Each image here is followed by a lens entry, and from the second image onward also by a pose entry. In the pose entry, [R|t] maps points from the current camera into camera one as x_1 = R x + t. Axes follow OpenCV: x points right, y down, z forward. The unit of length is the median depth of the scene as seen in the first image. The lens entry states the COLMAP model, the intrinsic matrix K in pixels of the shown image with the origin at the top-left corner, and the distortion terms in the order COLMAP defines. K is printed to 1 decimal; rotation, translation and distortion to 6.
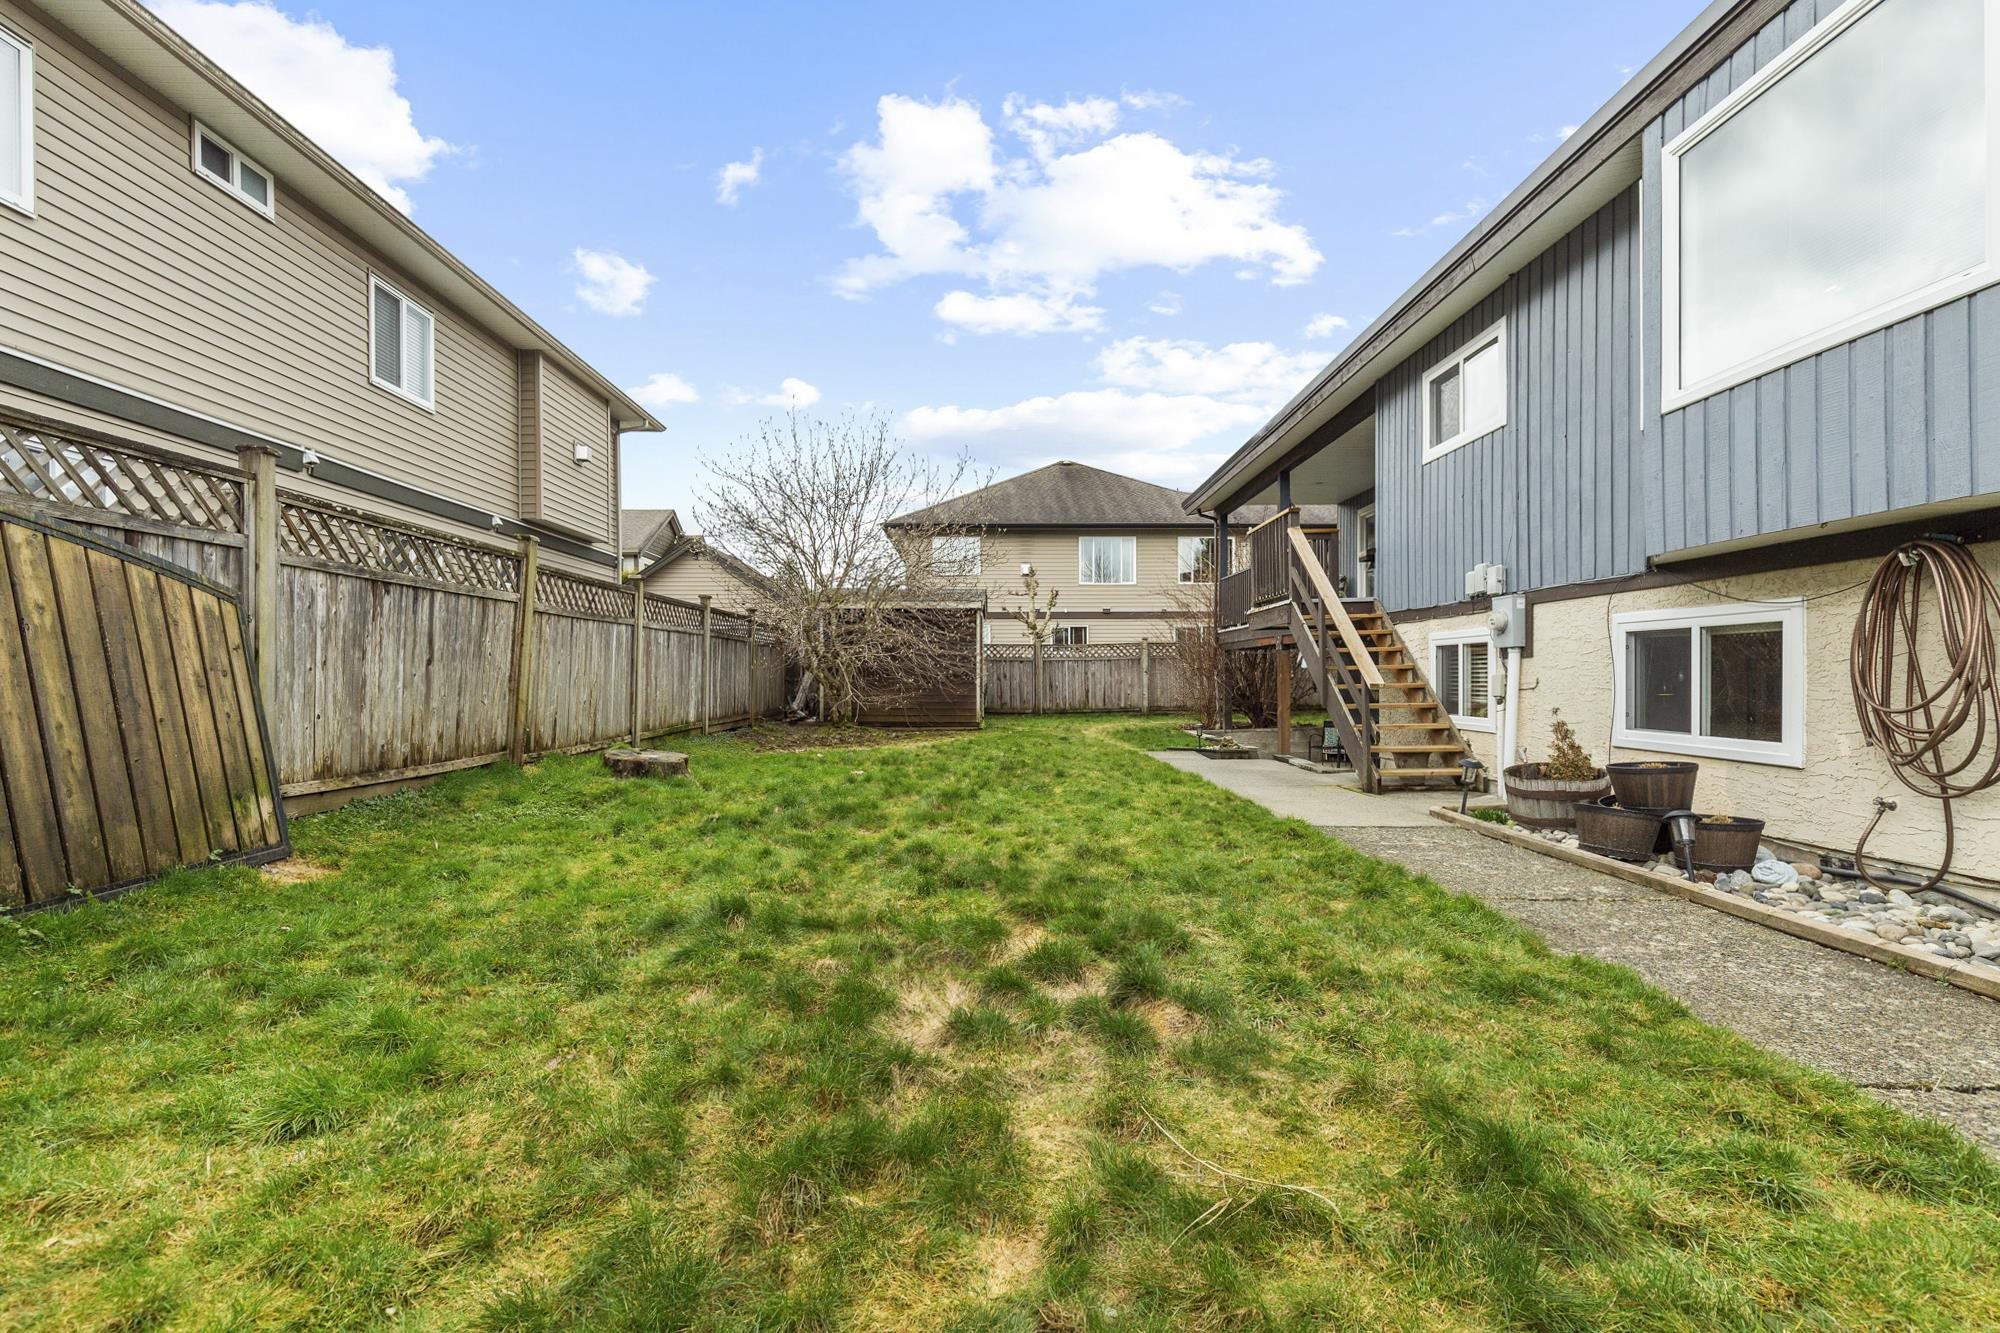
lens RADIAL K [[912.5, 0, 1016.0], [0, 912.5, 684.4], [0, 0, 1]] dist [0.004499, -0.001156]
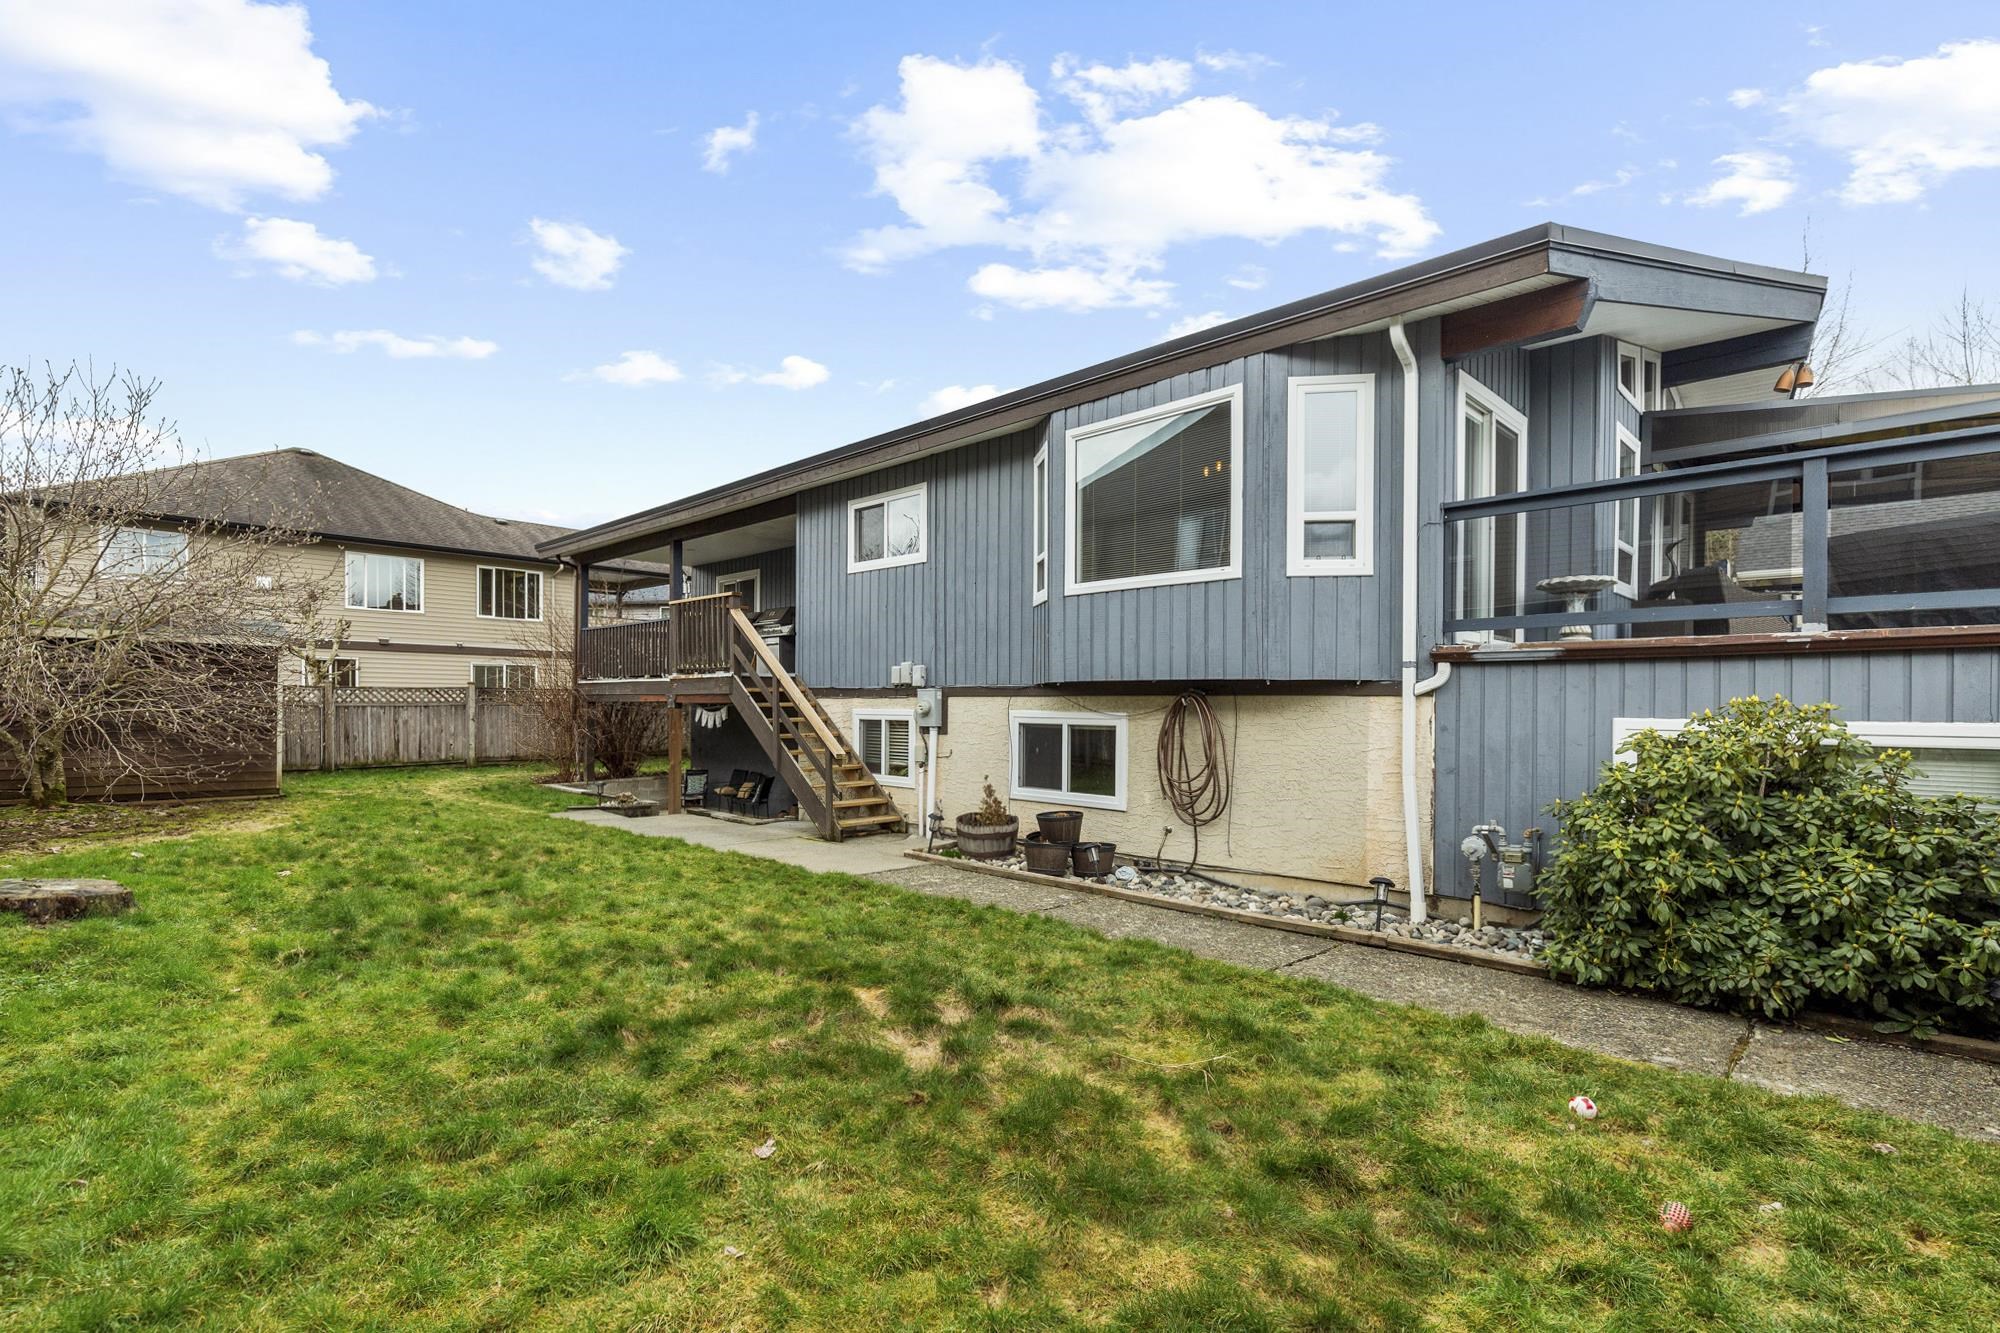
lens RADIAL K [[912.5, 0, 991.6], [0, 912.5, 718.4], [0, 0, 1]] dist [0.004499, -0.001156]
pose [[0.715423, 0.001350, 0.698690, -0.394263], [-0.005505, 0.999978, 0.003705, -0.066036], [-0.698670, -0.006497, 0.715415, -0.046064]]
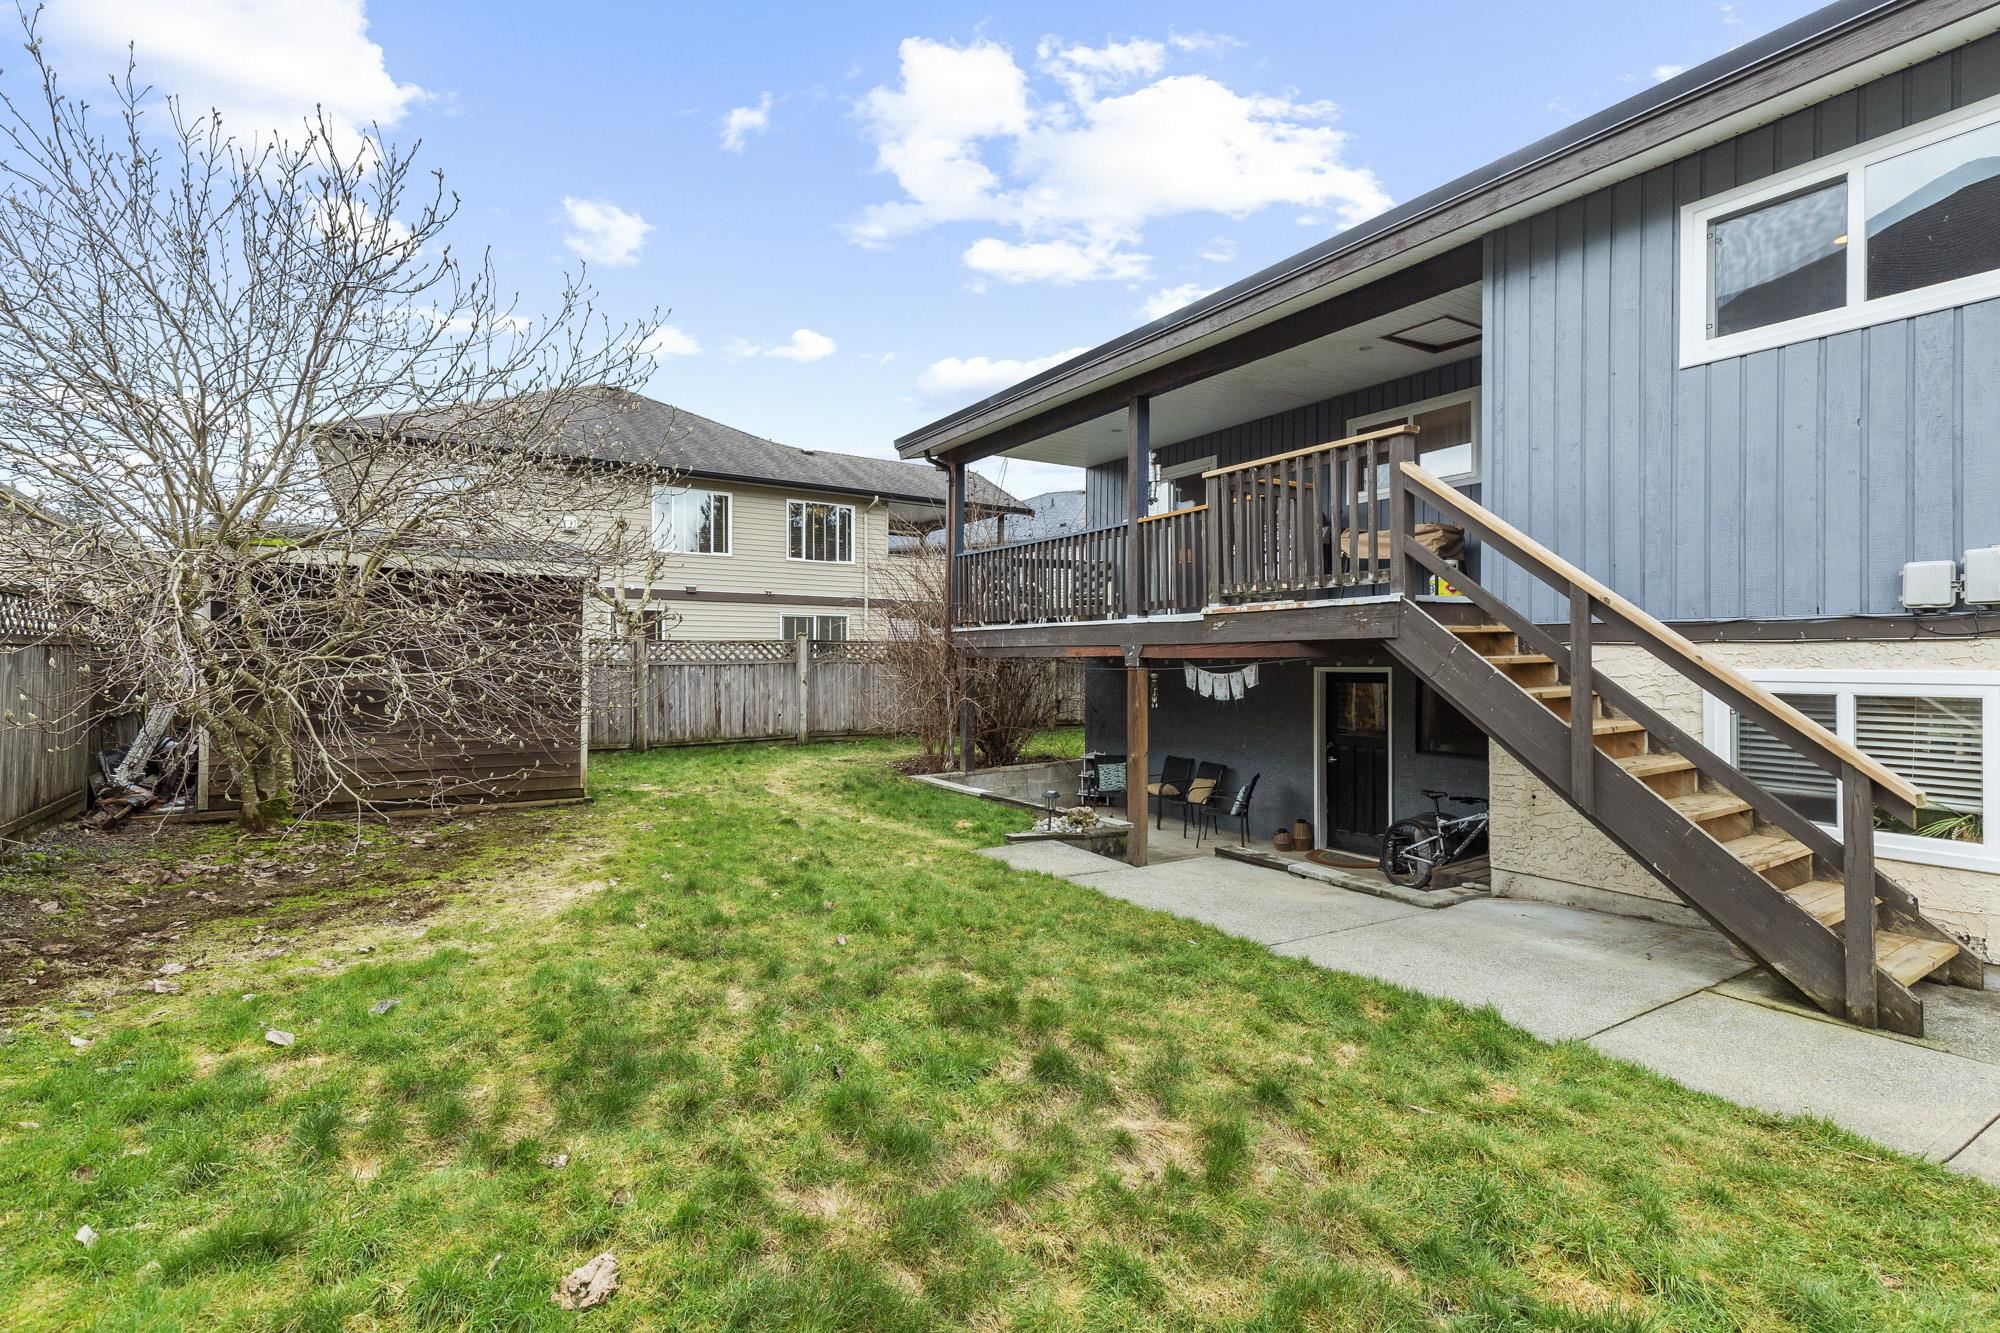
lens RADIAL K [[912.5, 0, 1016.8], [0, 912.5, 665.5], [0, 0, 1]] dist [0.004499, -0.001156]
pose [[0.850789, 0.004320, 0.525489, -0.273338], [-0.002308, 0.999987, -0.004484, -0.073876], [-0.525502, 0.002602, 0.850789, 1.016702]]
